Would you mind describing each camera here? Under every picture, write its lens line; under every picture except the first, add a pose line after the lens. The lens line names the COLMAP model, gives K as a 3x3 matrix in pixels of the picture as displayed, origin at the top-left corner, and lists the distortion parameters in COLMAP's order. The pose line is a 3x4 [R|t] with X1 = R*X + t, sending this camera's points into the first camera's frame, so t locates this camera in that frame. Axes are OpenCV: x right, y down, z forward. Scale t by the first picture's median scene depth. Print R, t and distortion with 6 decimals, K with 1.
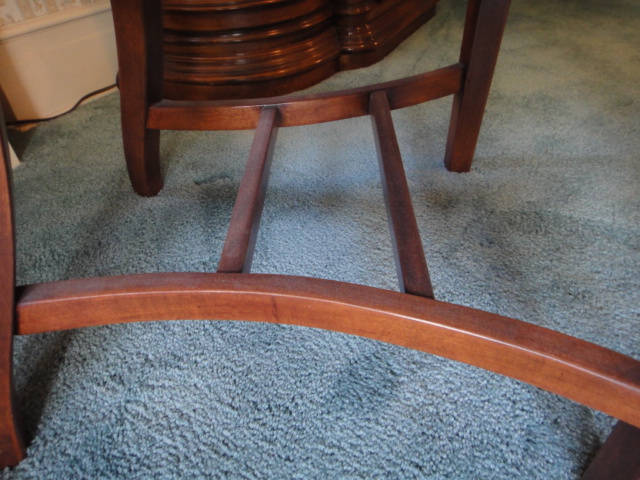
lens RADIAL K [[461.9, 0, 319.5], [0, 461.9, 231.0], [0, 0, 1]] dist [-0.000084, 0.001368]
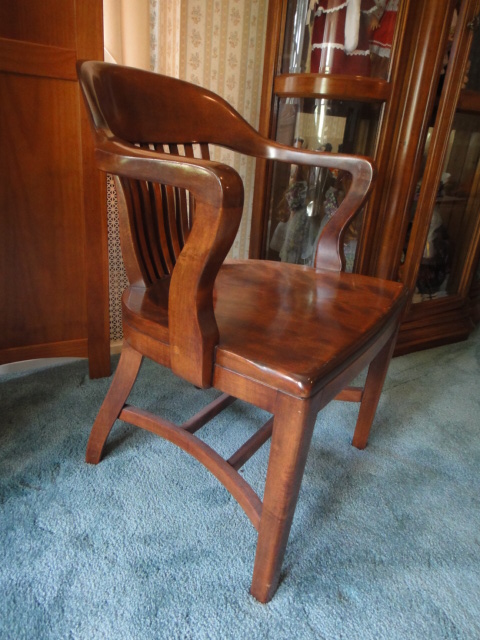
lens RADIAL K [[469.9, 0, 246.7], [0, 469.9, 319.8], [0, 0, 1]] dist [0.004145, -0.000177]
pose [[0.839332, 0.320941, -0.438770, 1.011907], [-0.423085, 0.892468, -0.156527, -0.159562], [0.341352, 0.317015, 0.884862, -1.348909]]
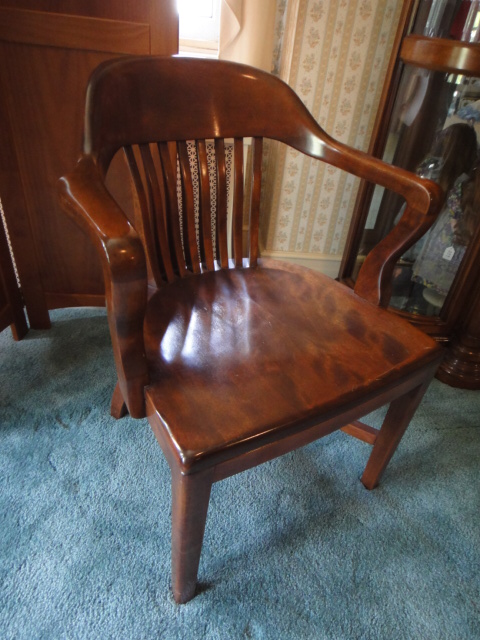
lens RADIAL K [[469.9, 0, 246.7], [0, 469.9, 319.8], [0, 0, 1]] dist [0.004145, -0.000177]
pose [[0.521467, 0.579729, -0.626088, 1.357468], [-0.606303, 0.768040, 0.206183, -1.085603], [0.600391, 0.272082, 0.751999, -1.008277]]
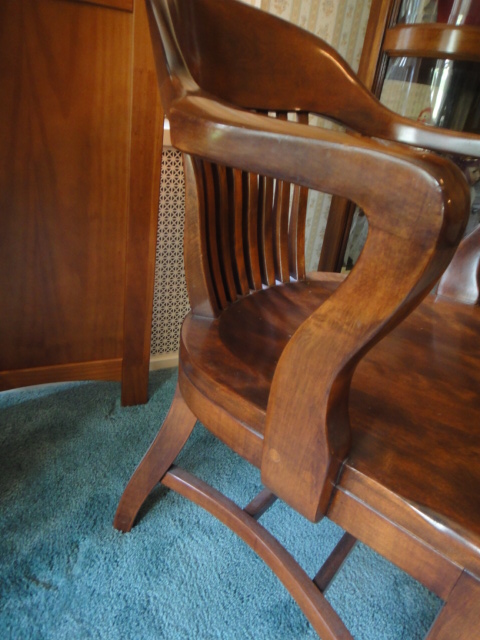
lens RADIAL K [[460.7, 0, 240.0], [0, 460.7, 320.0], [0, 0, 1]] dist [-0.003218, 0.003766]
pose [[0.784972, 0.410558, -0.463962, 0.297747], [-0.497571, 0.863971, -0.077311, -0.386806], [0.369109, 0.291541, 0.882475, -0.851085]]
